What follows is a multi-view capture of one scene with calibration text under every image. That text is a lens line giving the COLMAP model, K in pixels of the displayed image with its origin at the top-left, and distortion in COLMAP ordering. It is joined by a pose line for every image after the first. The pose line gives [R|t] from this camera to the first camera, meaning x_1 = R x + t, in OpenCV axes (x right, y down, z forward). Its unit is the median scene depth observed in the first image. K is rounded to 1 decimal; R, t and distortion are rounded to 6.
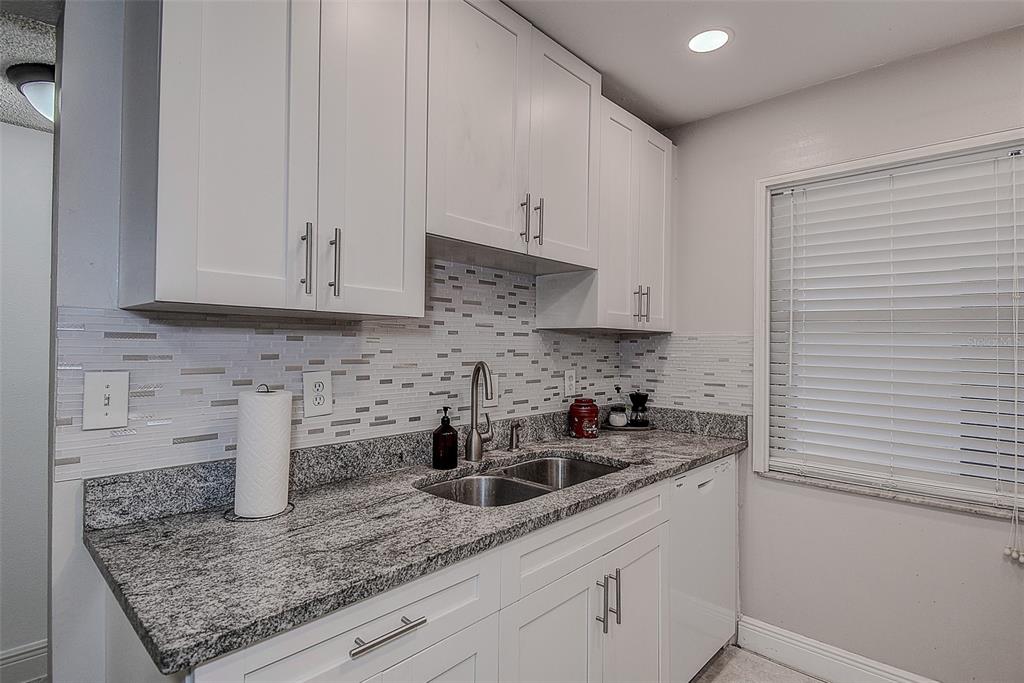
lens RADIAL K [[513.7, 0, 512.8], [0, 513.7, 338.1], [0, 0, 1]] dist [0.020361, -0.008125]
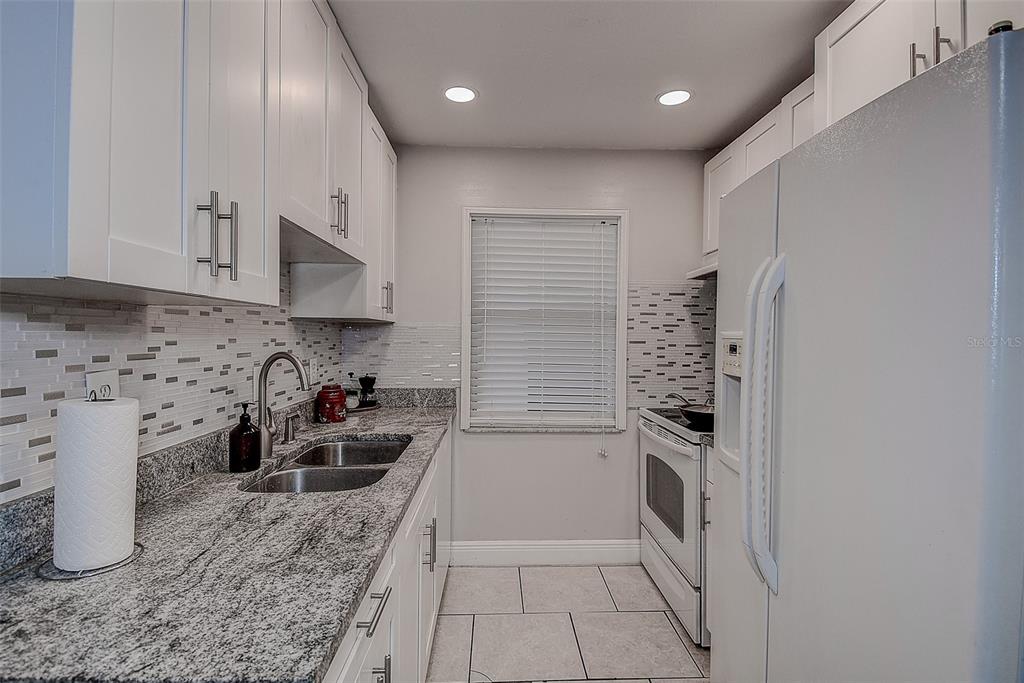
lens RADIAL K [[483.1, 0, 515.1], [0, 483.1, 336.1], [0, 0, 1]] dist [0.022490, -0.014577]
pose [[0.703075, -0.006636, 0.711085, -0.396875], [-0.009684, 0.999774, 0.018905, -0.005467], [-0.711050, -0.020178, 0.702852, 0.057745]]
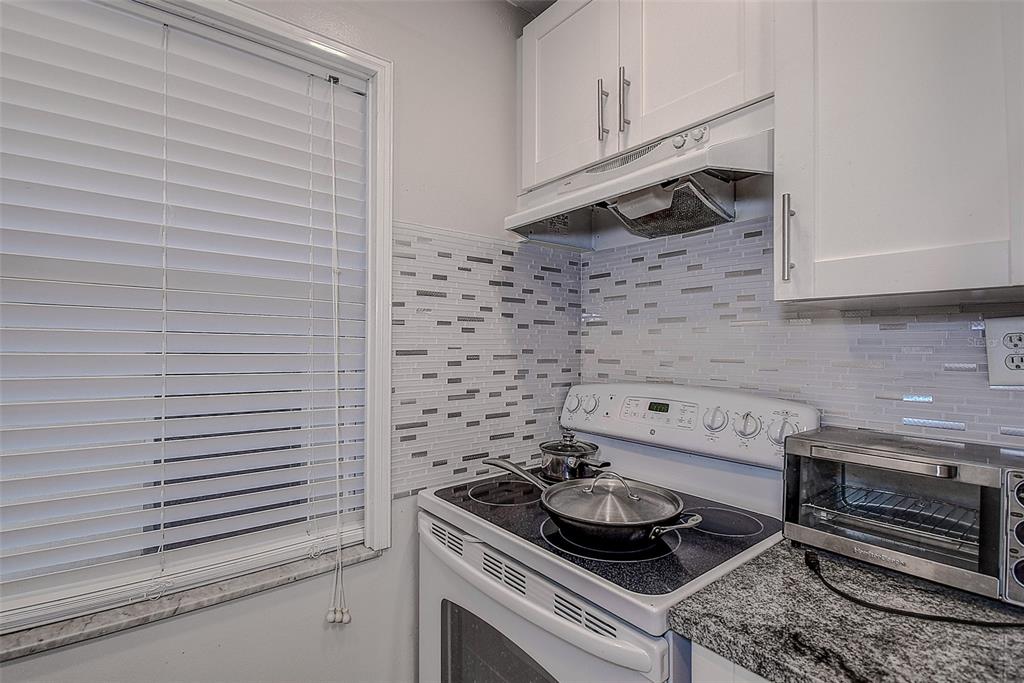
lens RADIAL K [[483.1, 0, 512.6], [0, 483.1, 341.4], [0, 0, 1]] dist [0.022490, -0.014577]
pose [[0.146147, -0.008083, 0.989230, 0.307122], [-0.014205, 0.999846, 0.010269, 0.013636], [-0.989161, -0.015553, 0.146010, 0.633109]]
